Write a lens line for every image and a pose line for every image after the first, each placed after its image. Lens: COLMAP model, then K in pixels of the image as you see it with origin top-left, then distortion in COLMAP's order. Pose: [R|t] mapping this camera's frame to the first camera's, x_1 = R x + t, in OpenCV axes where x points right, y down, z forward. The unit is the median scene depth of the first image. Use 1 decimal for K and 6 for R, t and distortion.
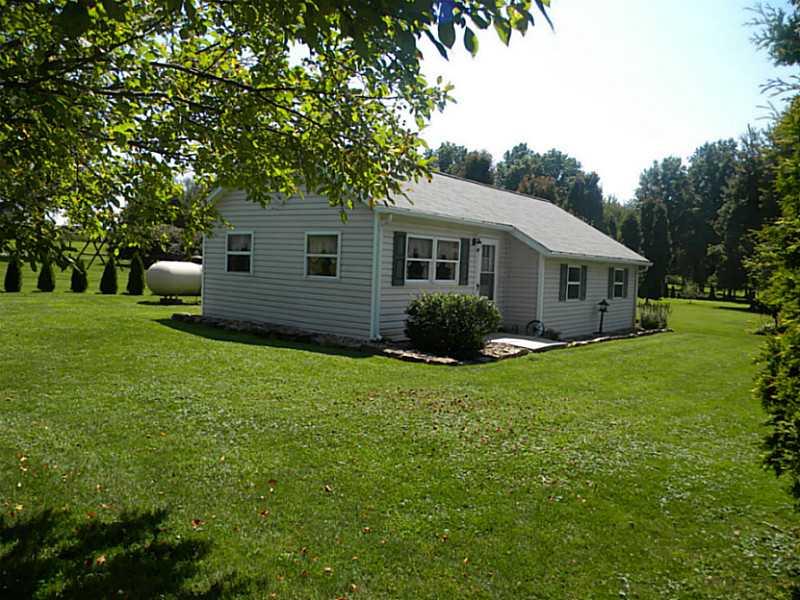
lens RADIAL K [[611.0, 0, 445.8], [0, 611.0, 329.7], [0, 0, 1]] dist [-0.094999, 0.072158]
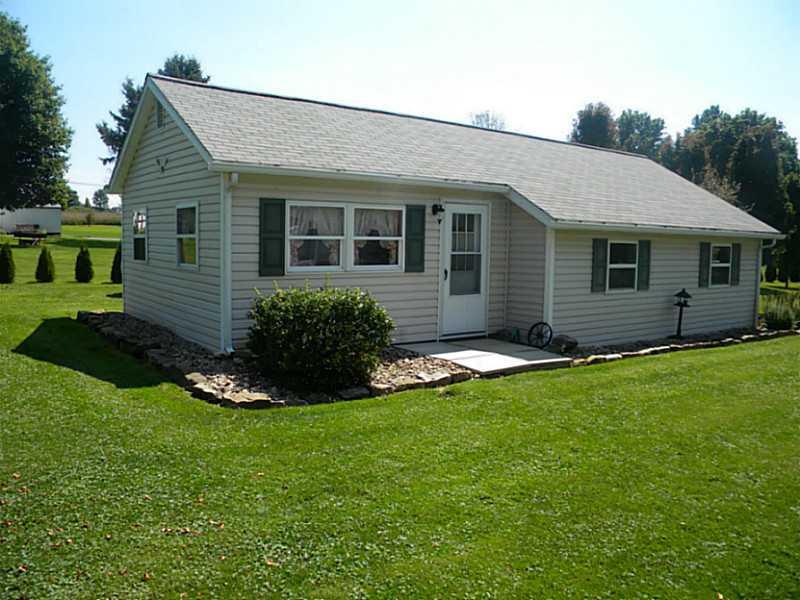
lens RADIAL K [[677.4, 0, 400.0], [0, 677.4, 300.0], [0, 0, 1]] dist [-0.186707, 0.167277]
pose [[0.955293, -0.000096, -0.295662, 0.218271], [-0.007503, 0.999670, -0.024569, -0.020605], [0.295567, 0.025689, 0.954977, 0.238866]]
